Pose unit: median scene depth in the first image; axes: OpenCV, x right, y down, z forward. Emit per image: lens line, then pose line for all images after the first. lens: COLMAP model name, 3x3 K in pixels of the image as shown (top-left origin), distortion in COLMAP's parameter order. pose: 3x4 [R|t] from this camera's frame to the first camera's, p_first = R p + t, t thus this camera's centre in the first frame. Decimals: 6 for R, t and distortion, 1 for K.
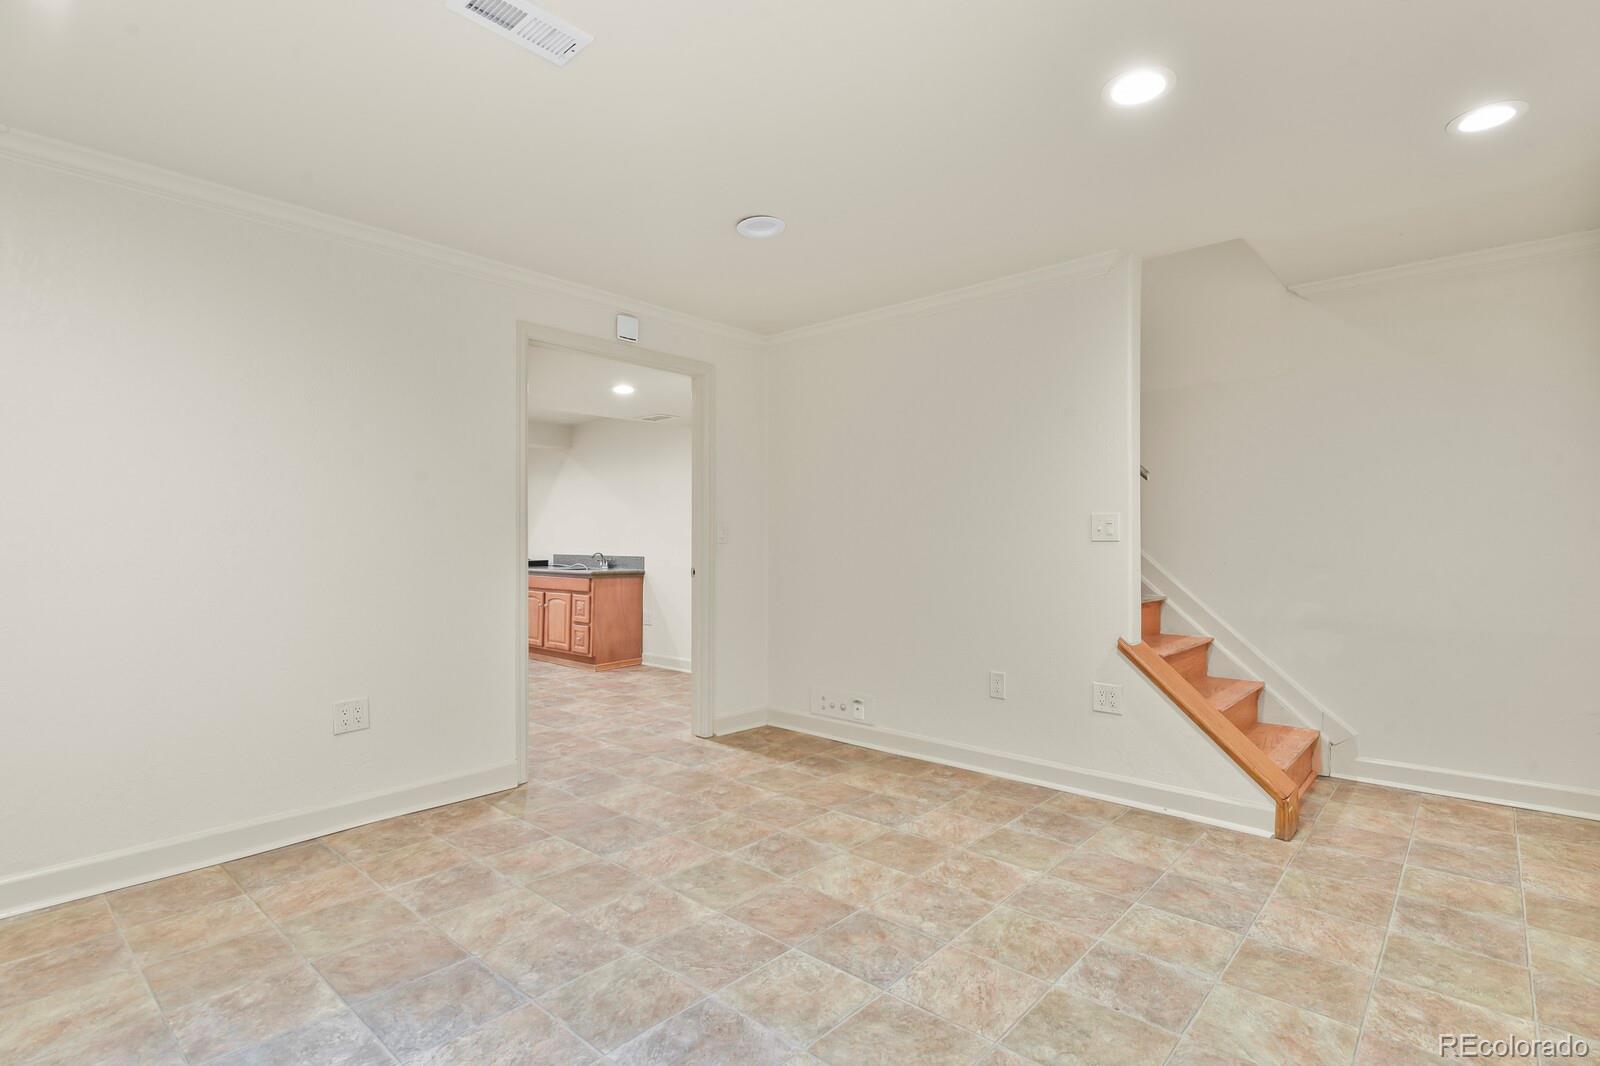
lens RADIAL K [[776.1, 0, 803.1], [0, 776.1, 535.1], [0, 0, 1]] dist [0.008308, -0.005953]
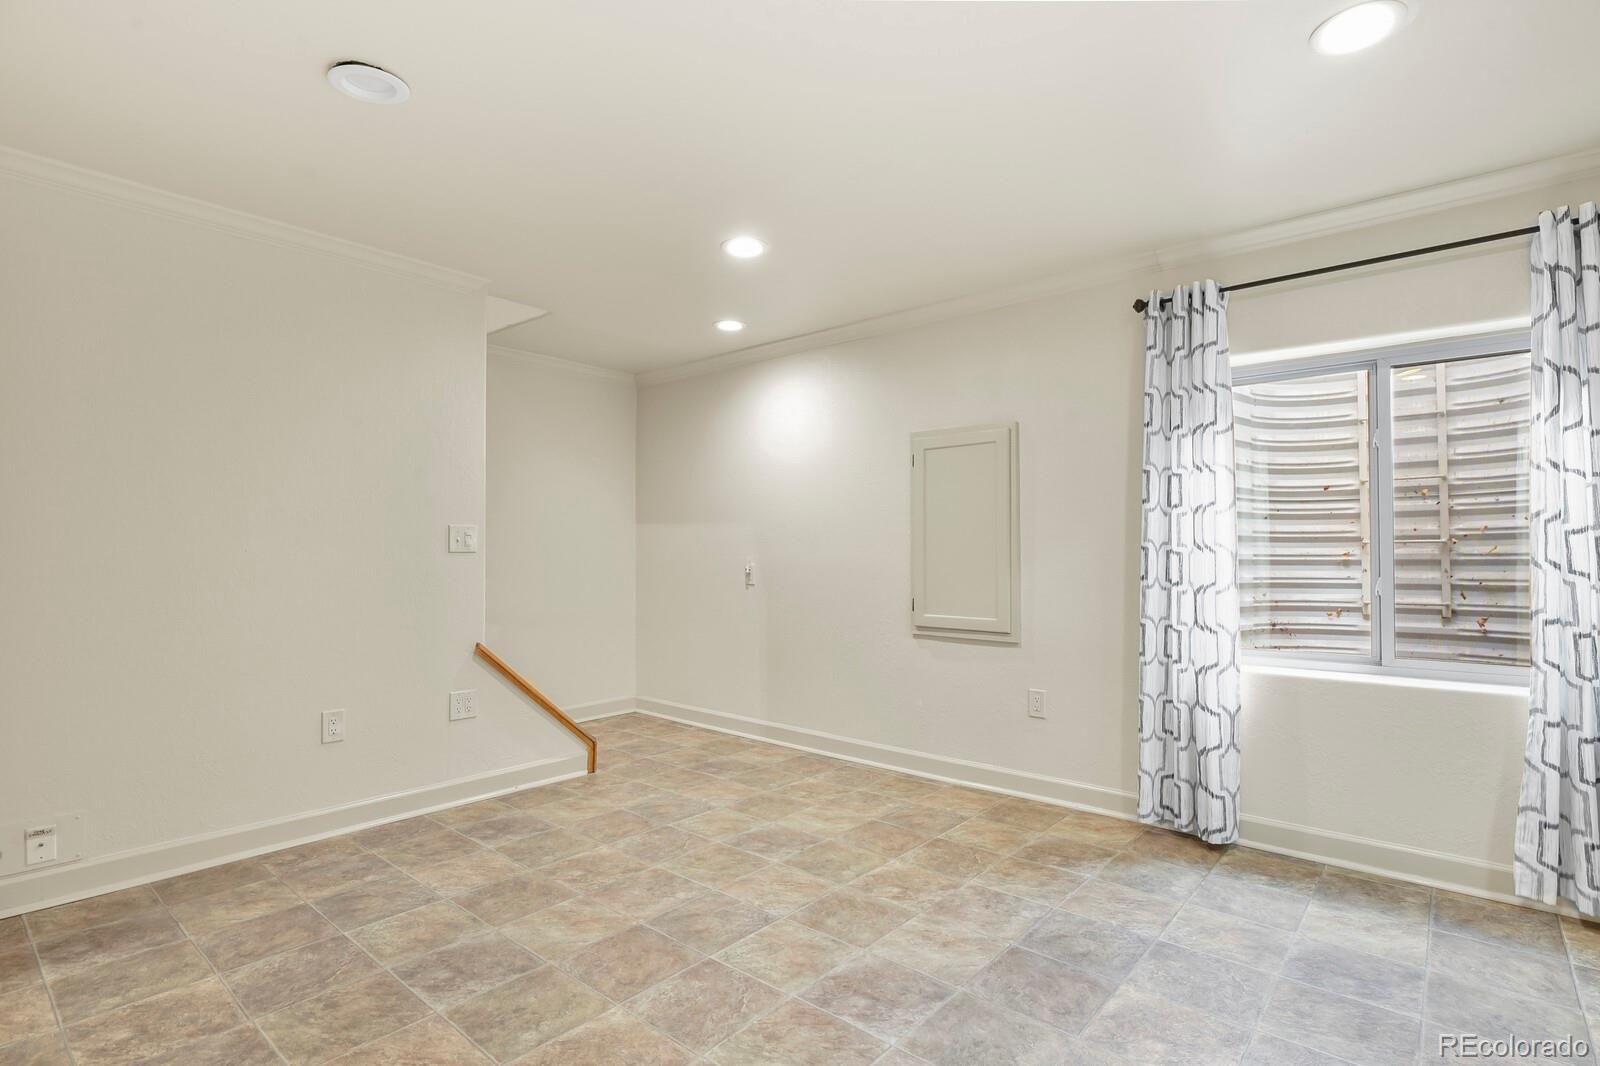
lens RADIAL K [[776.1, 0, 788.4], [0, 776.1, 557.0], [0, 0, 1]] dist [0.008308, -0.005953]
pose [[-0.010240, -0.004164, 0.999939, -0.928795], [-0.010207, 0.999940, 0.004060, 0.002754], [-0.999895, -0.010165, -0.010282, 0.824276]]
